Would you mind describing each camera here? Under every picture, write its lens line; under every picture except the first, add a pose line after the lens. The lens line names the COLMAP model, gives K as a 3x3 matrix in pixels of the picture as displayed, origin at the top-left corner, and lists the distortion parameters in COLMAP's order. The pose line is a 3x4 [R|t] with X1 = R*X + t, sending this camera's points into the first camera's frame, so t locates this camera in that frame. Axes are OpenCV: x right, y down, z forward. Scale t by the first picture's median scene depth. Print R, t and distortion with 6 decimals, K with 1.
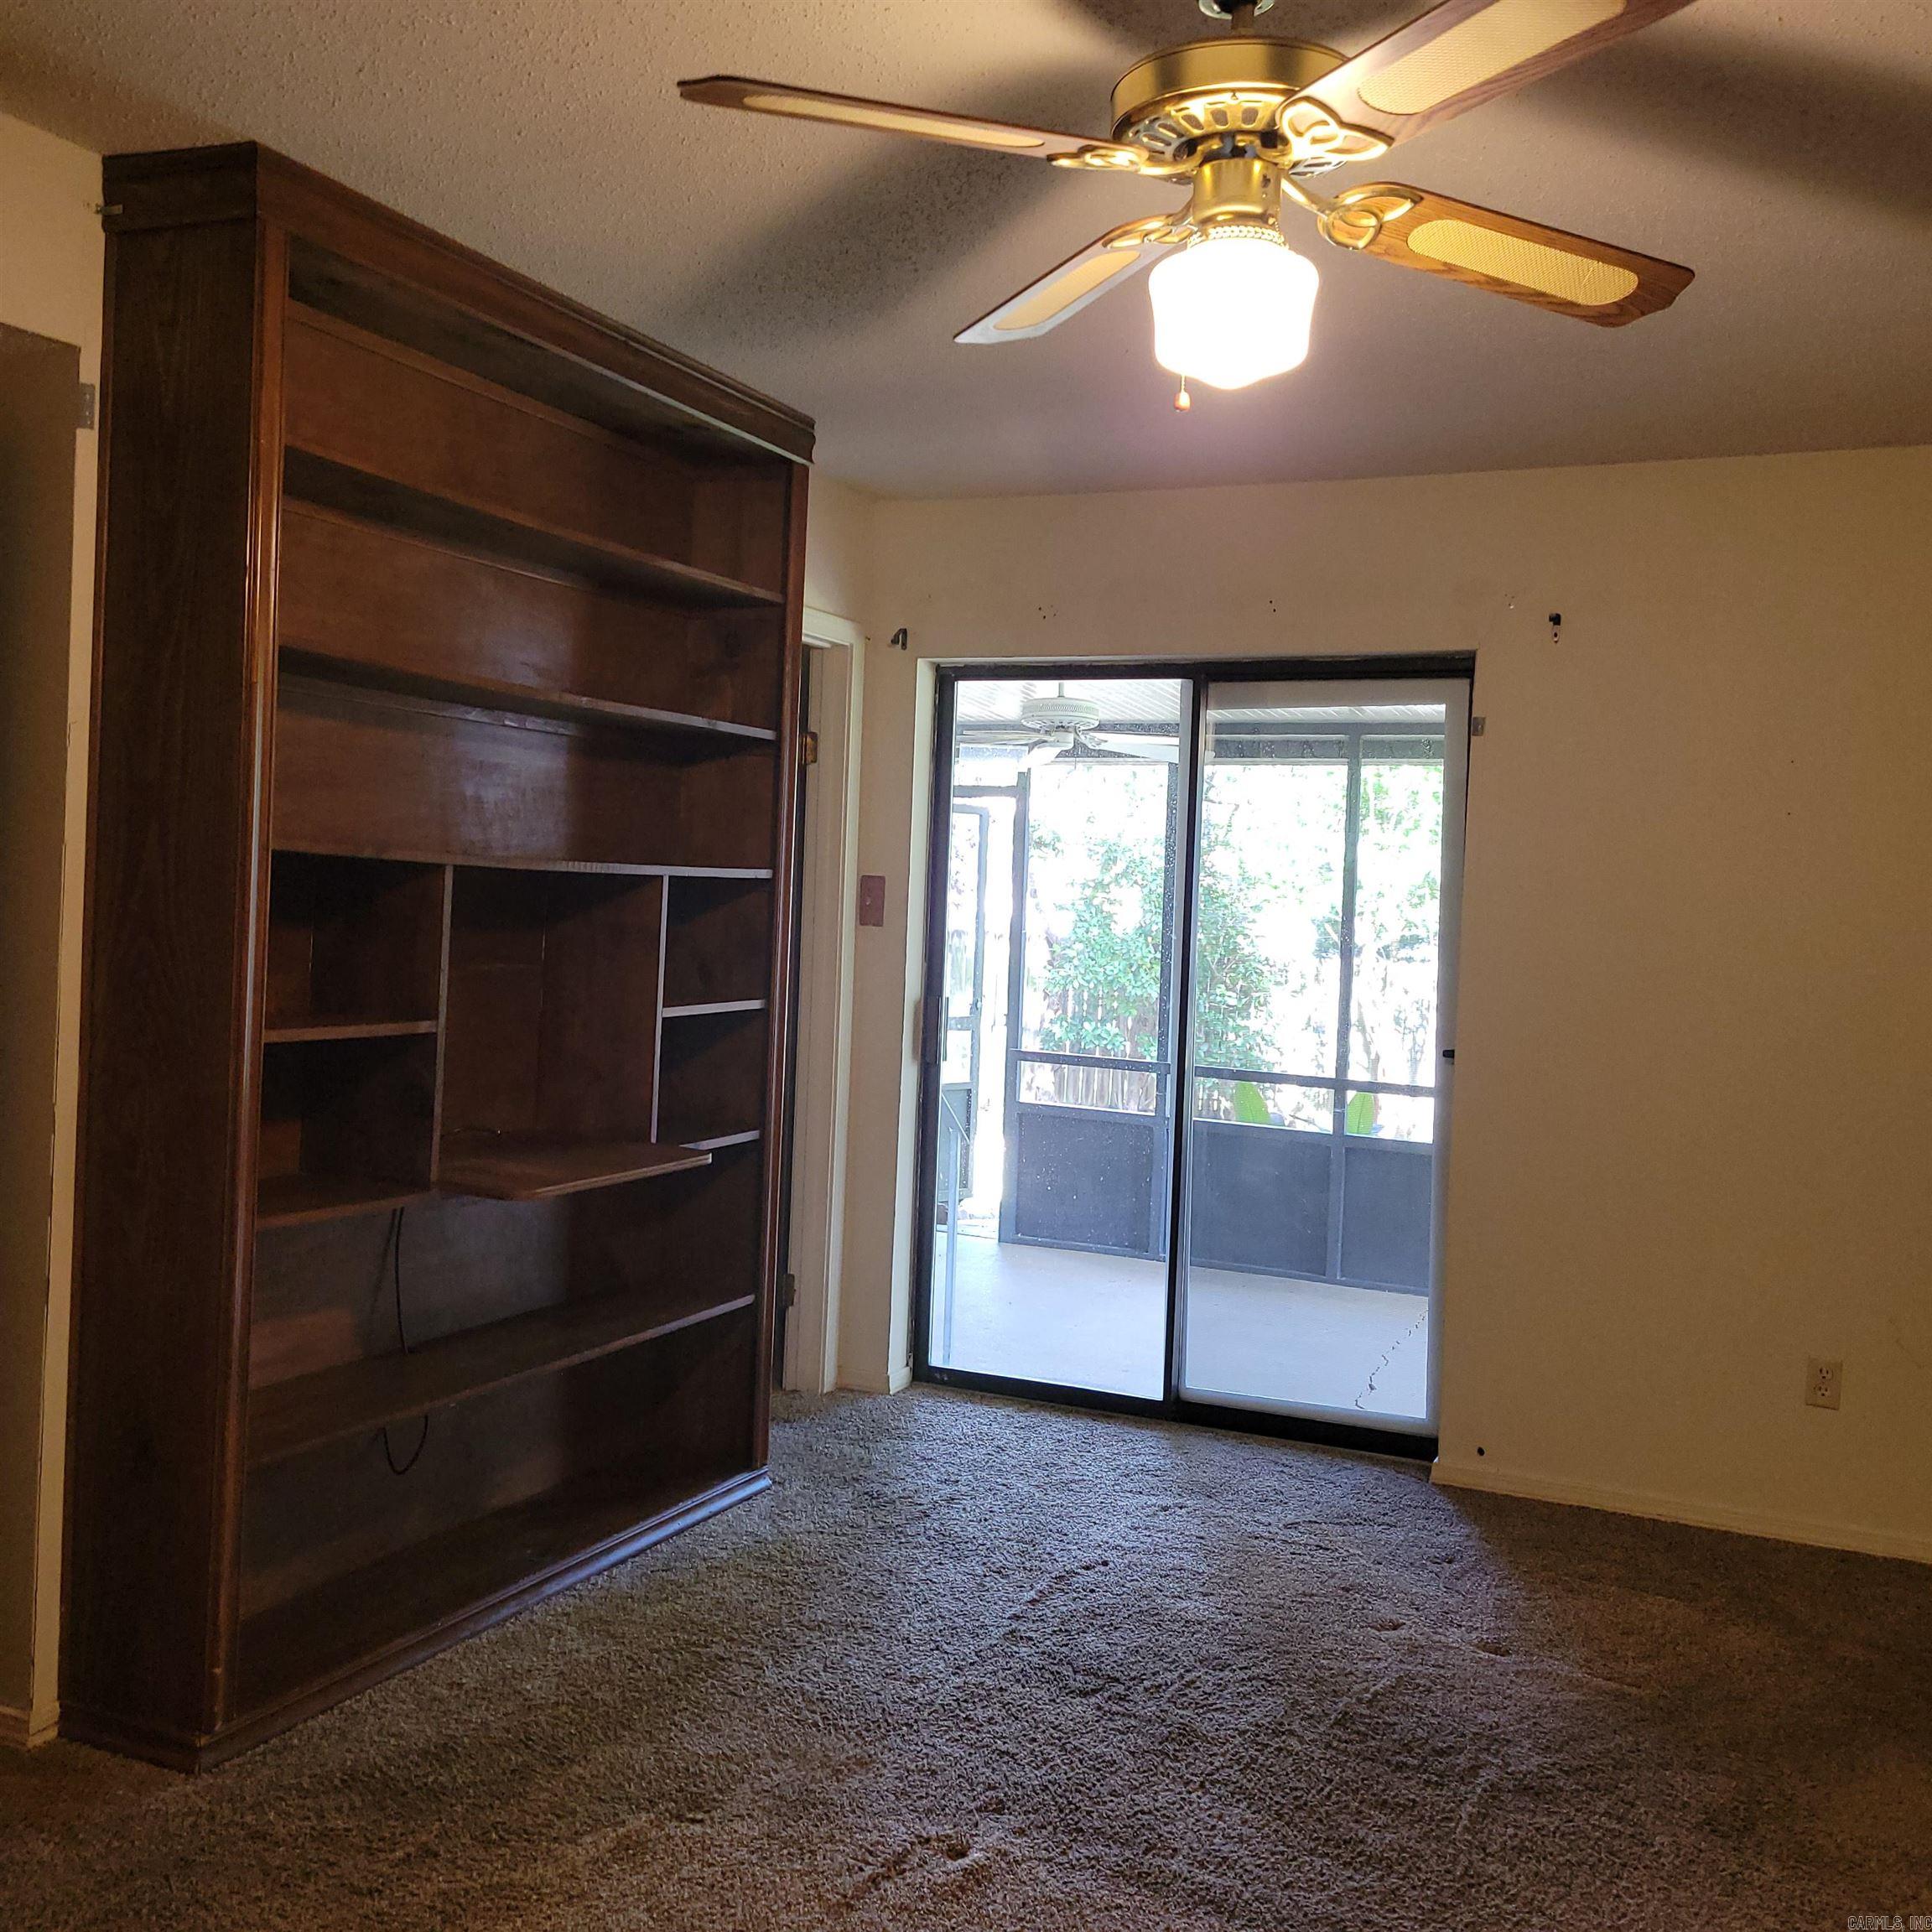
lens RADIAL K [[1962.2, 0, 966.0], [0, 1962.2, 934.8], [0, 0, 1]] dist [0.049299, -0.014260]
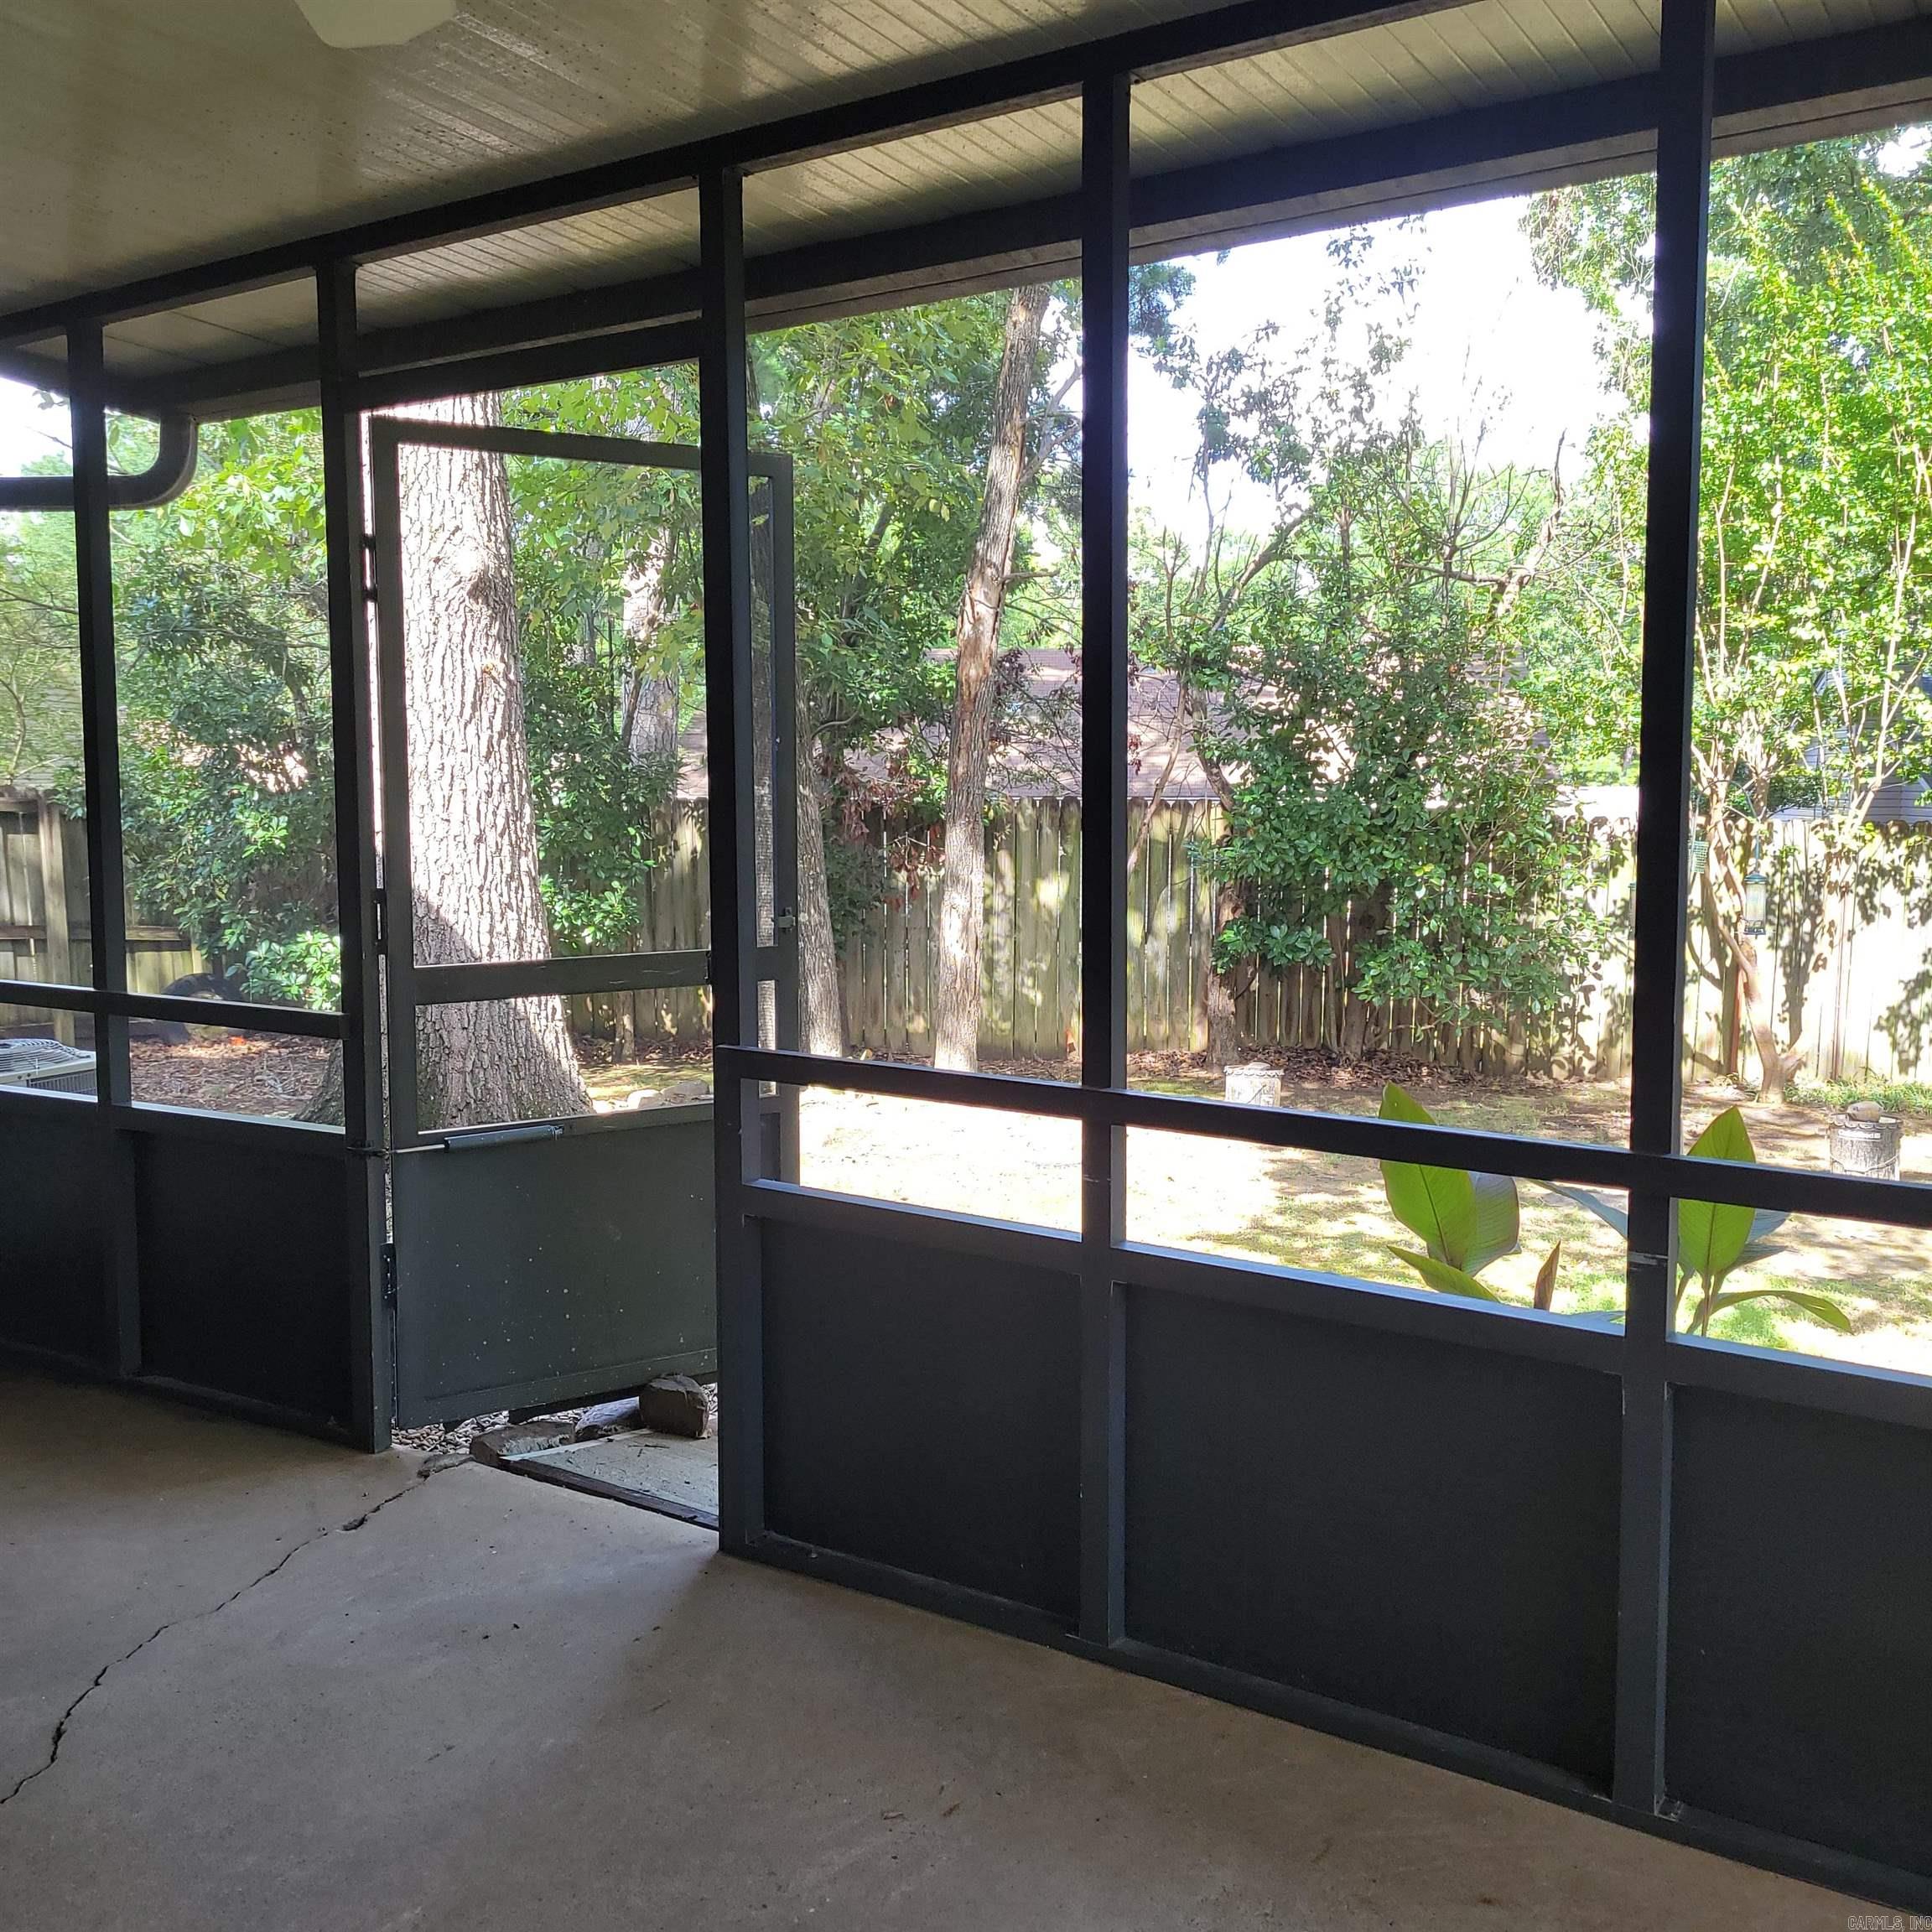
lens RADIAL K [[1962.2, 0, 966.0], [0, 1962.2, 934.8], [0, 0, 1]] dist [0.049299, -0.014260]
pose [[0.986740, -0.026258, -0.160169, 0.064717], [0.035487, 0.997853, 0.055038, 0.007143], [0.158380, -0.059992, 0.985554, 0.325802]]
